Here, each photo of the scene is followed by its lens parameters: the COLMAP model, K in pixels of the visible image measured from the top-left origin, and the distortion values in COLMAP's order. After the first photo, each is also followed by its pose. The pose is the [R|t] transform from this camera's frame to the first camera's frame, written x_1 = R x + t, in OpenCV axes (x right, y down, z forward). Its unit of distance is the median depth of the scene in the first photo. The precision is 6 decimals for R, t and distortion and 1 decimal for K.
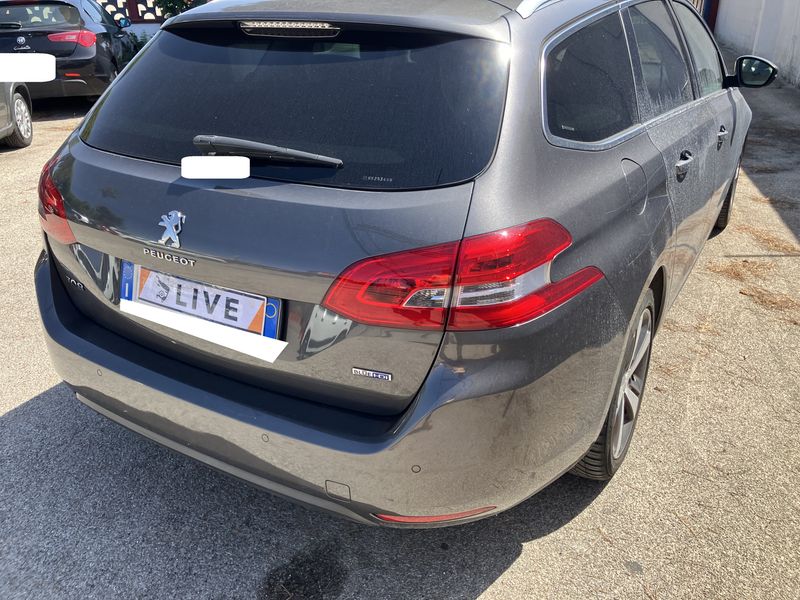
lens RADIAL K [[640.1, 0, 400.0], [0, 640.1, 300.0], [0, 0, 1]] dist [0.115340, -0.136389]
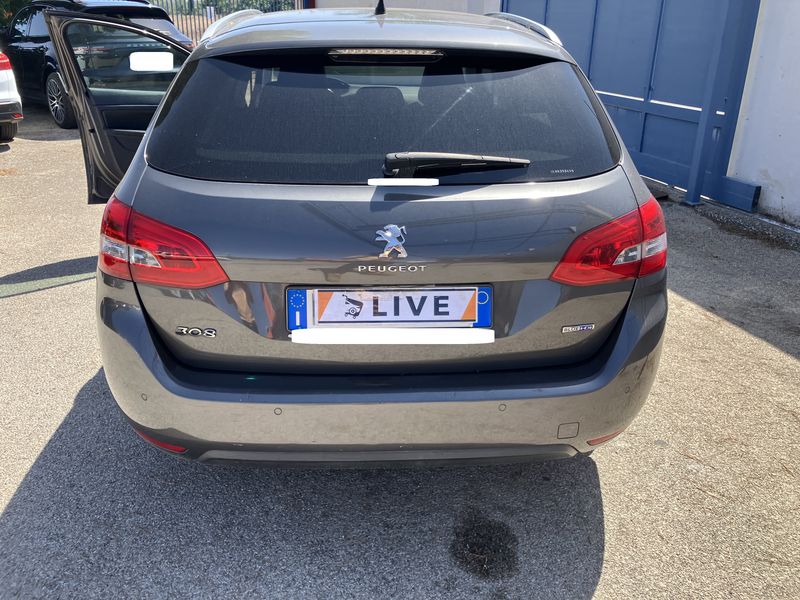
lens RADIAL K [[652.0, 0, 400.0], [0, 652.0, 300.0], [0, 0, 1]] dist [0.104305, -0.163225]
pose [[0.838582, -0.193878, 0.509108, -0.883279], [0.212641, 0.976888, 0.021763, -0.034871], [-0.501561, 0.090007, 0.860427, 0.073338]]
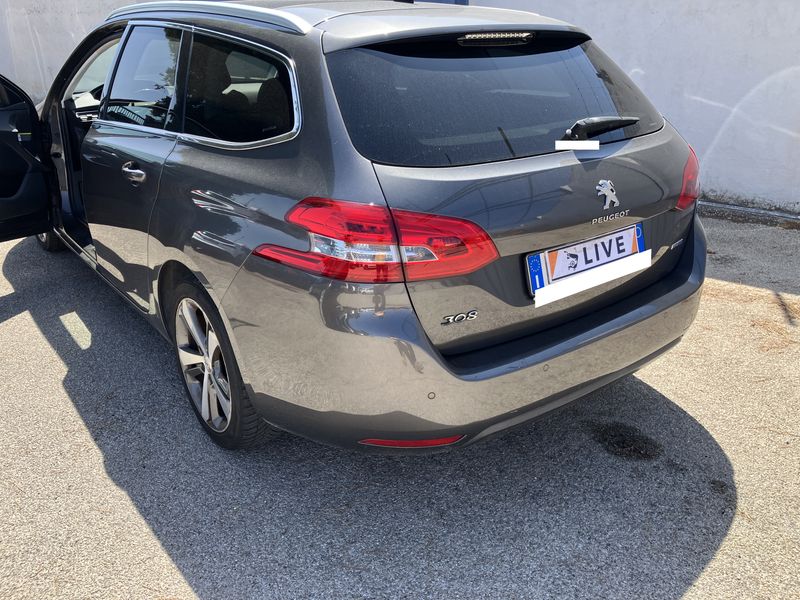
lens RADIAL K [[652.0, 0, 400.0], [0, 652.0, 300.0], [0, 0, 1]] dist [0.104305, -0.163225]
pose [[0.375917, -0.353051, 0.856762, -1.612332], [0.388865, 0.899330, 0.199972, -0.326280], [-0.841113, 0.257992, 0.475363, 0.765258]]
